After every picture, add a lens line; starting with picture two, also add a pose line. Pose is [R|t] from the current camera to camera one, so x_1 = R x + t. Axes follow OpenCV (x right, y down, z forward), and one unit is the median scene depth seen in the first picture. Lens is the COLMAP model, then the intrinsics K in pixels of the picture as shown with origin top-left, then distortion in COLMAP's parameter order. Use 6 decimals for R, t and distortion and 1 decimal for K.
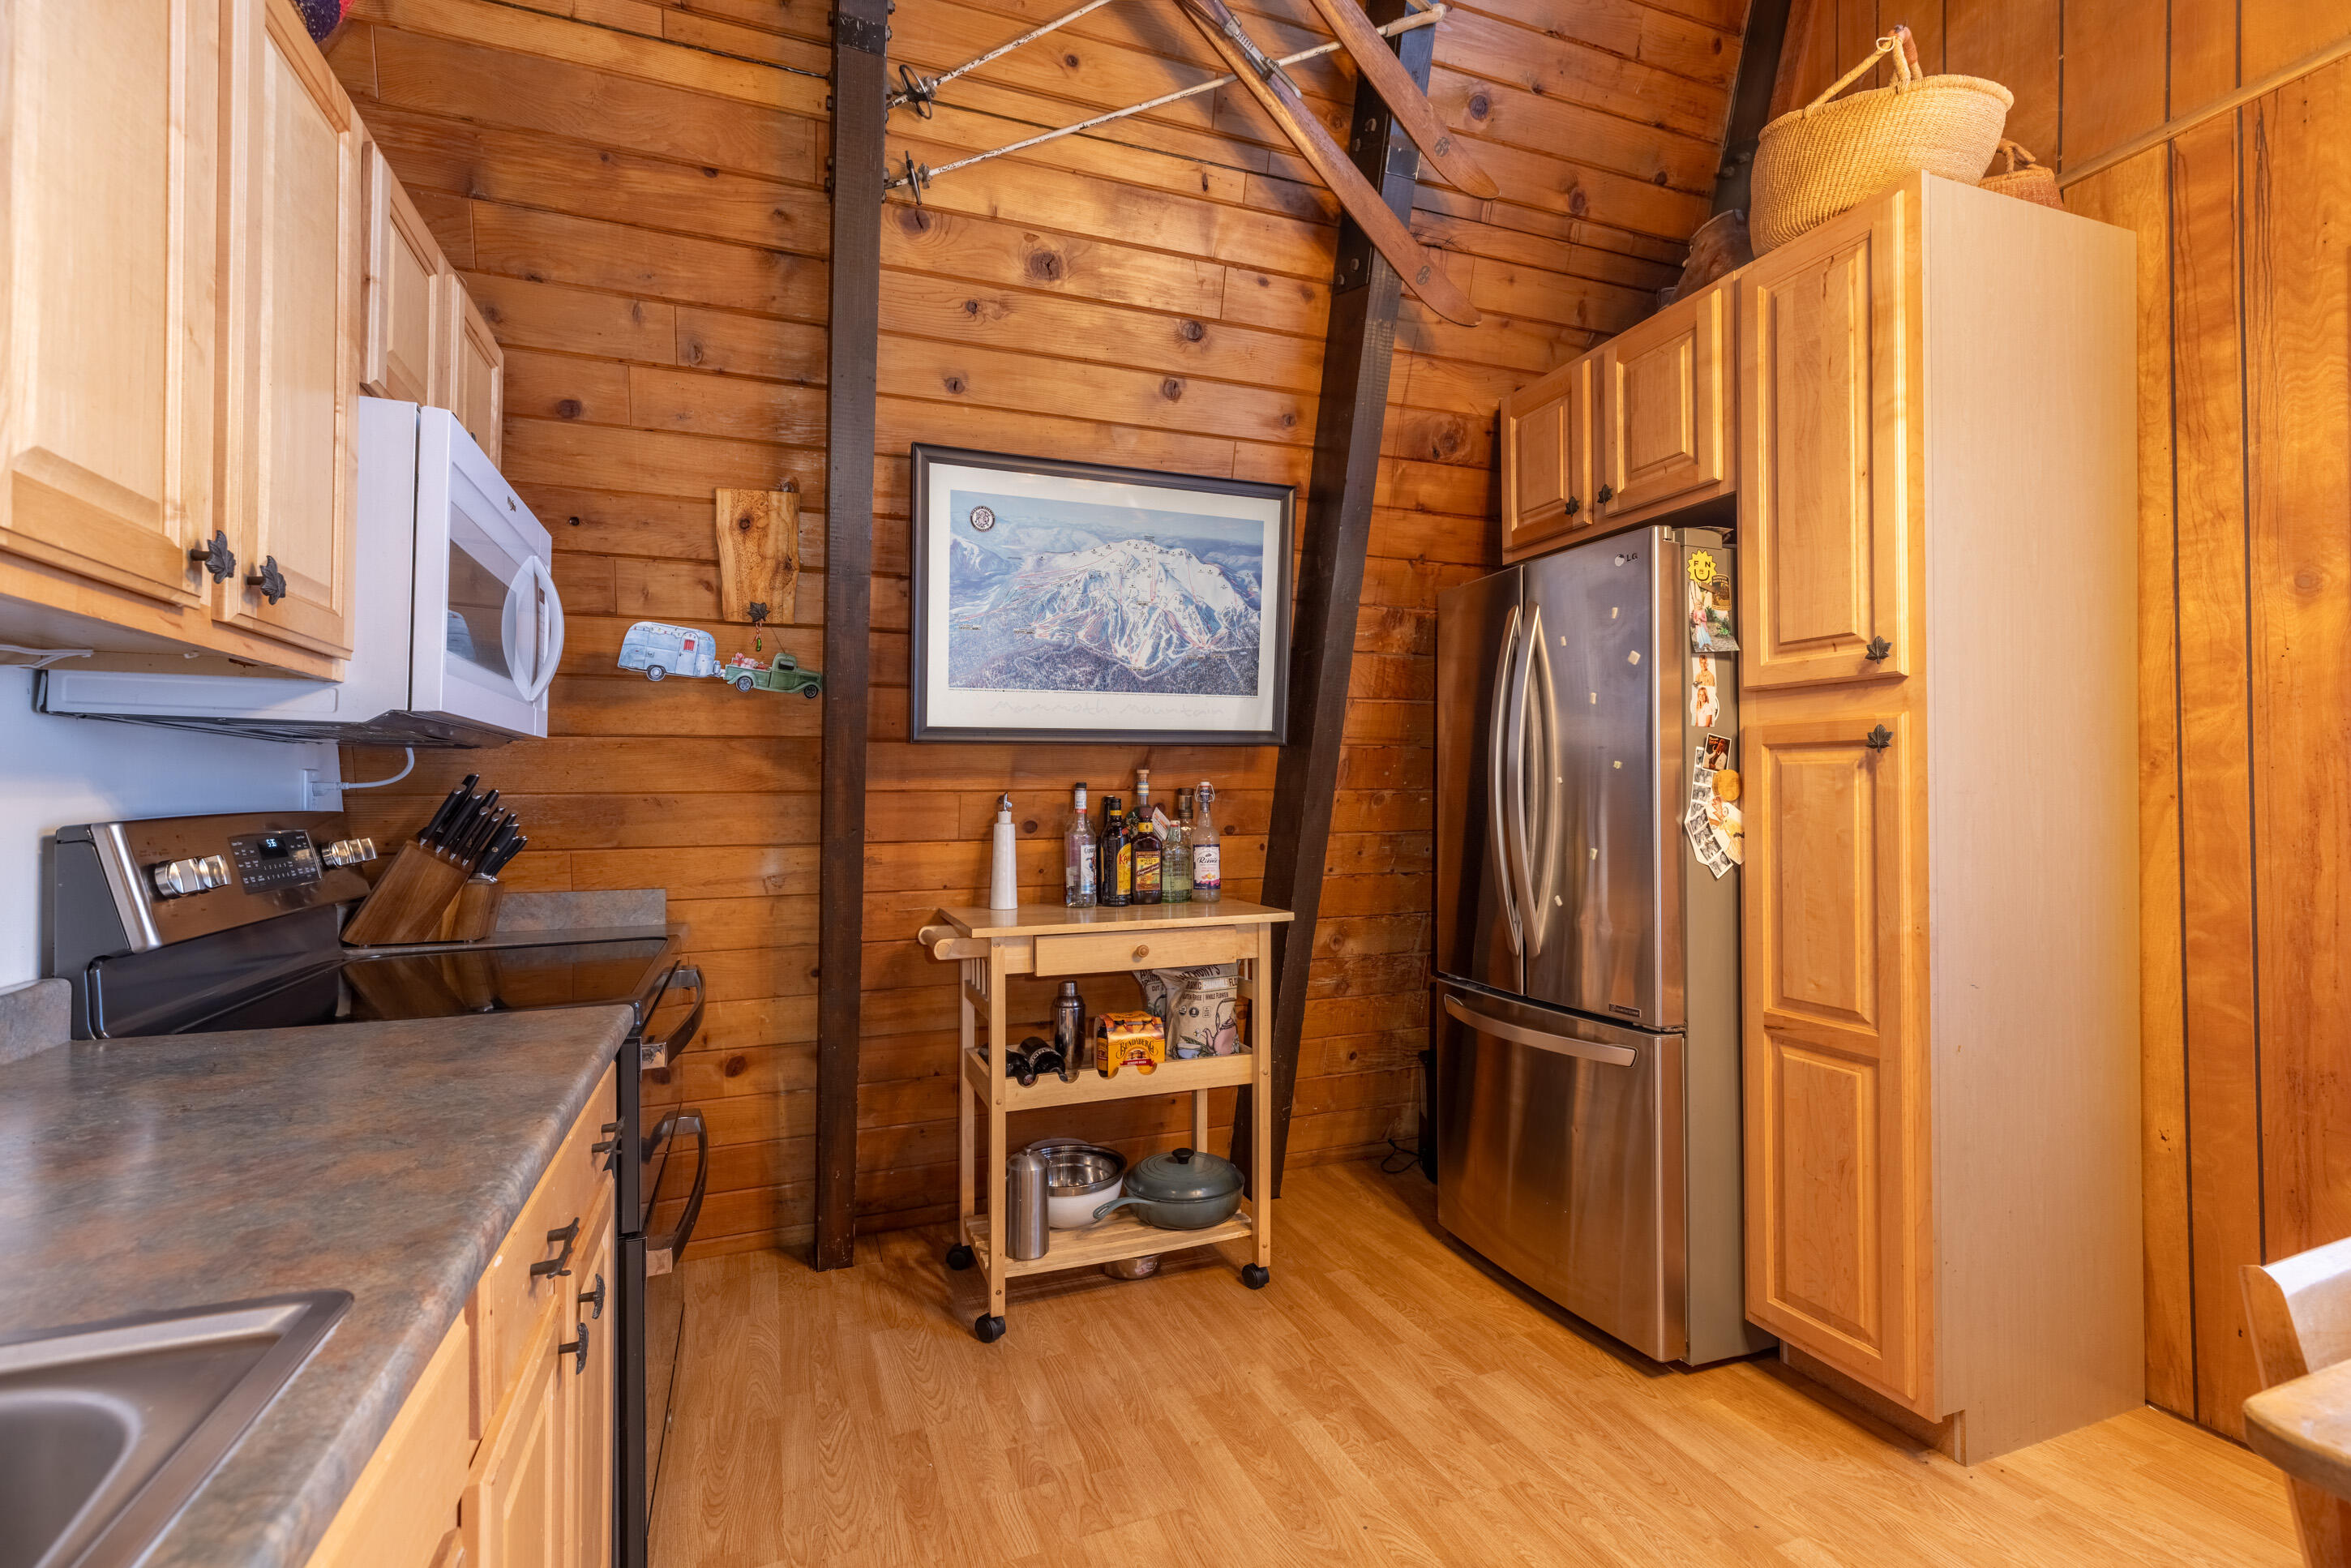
lens RADIAL K [[1027.7, 0, 1162.6], [0, 1027.7, 781.3], [0, 0, 1]] dist [0.009521, 0.000540]
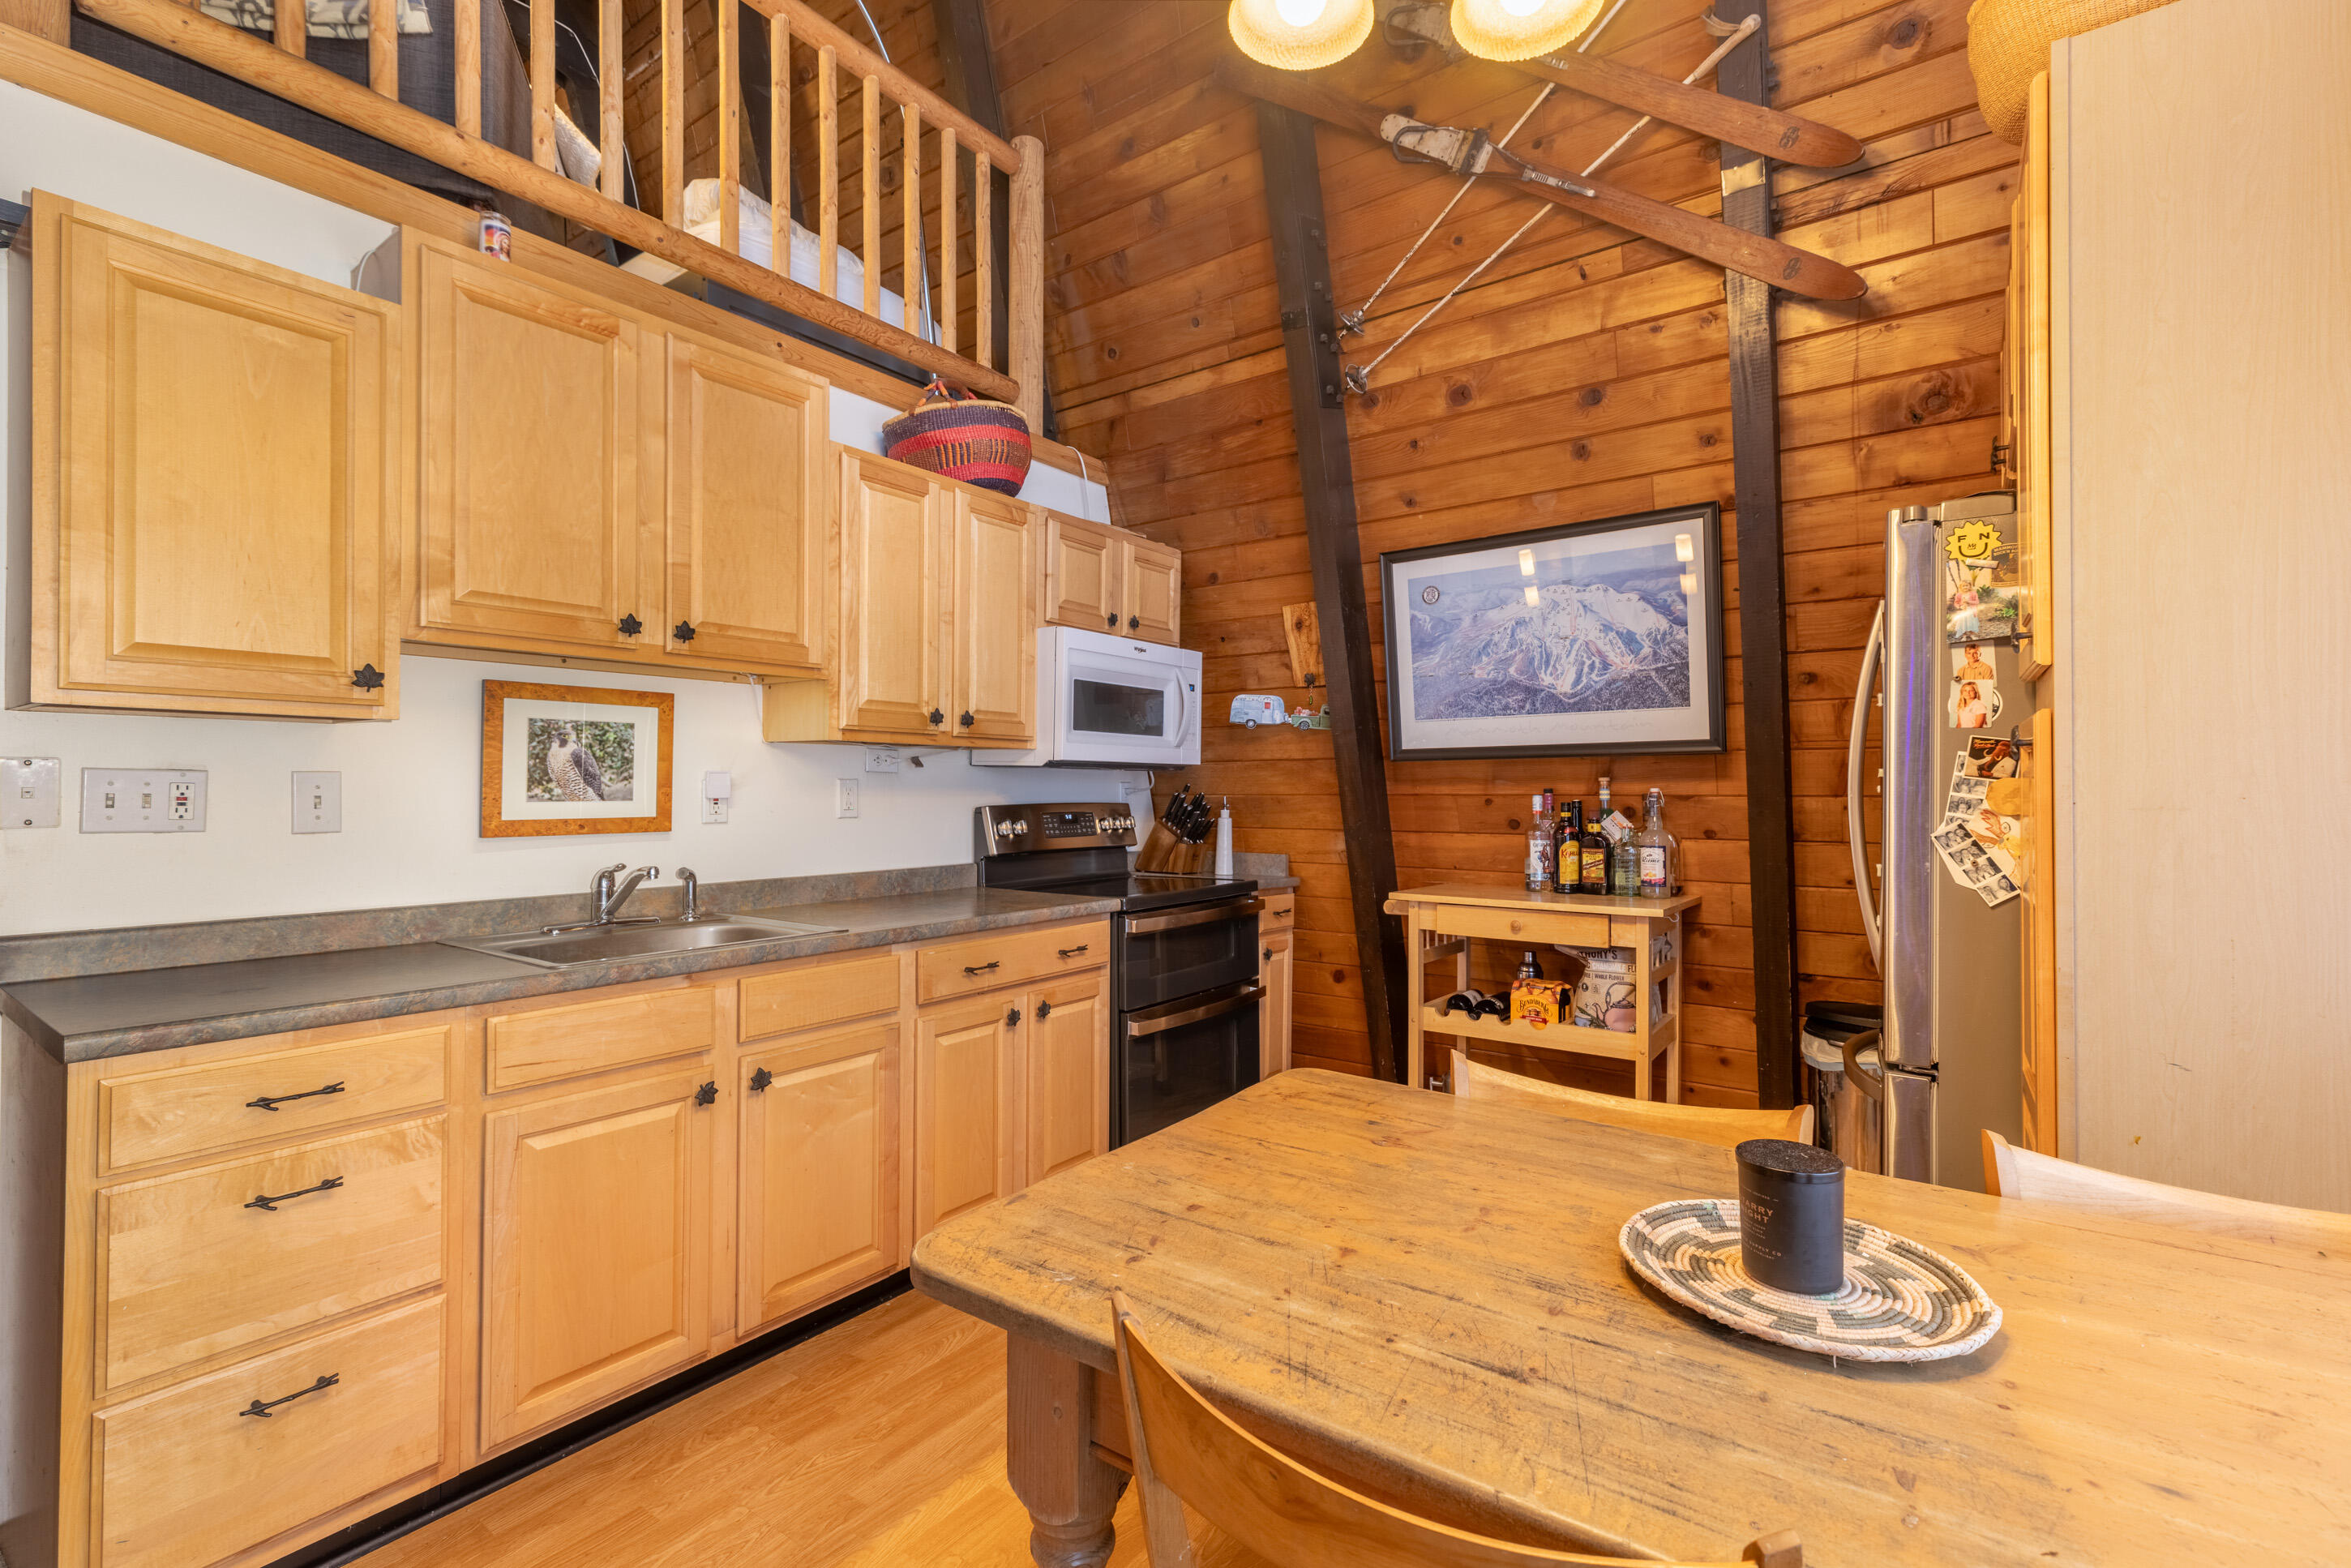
lens RADIAL K [[1027.7, 0, 1211.7], [0, 1027.7, 781.0], [0, 0, 1]] dist [0.009521, 0.000540]
pose [[0.569003, -0.003829, -0.822326, 0.741224], [0.006850, 0.999977, 0.000083, -0.011192], [0.822307, -0.005681, 0.569016, -0.007539]]
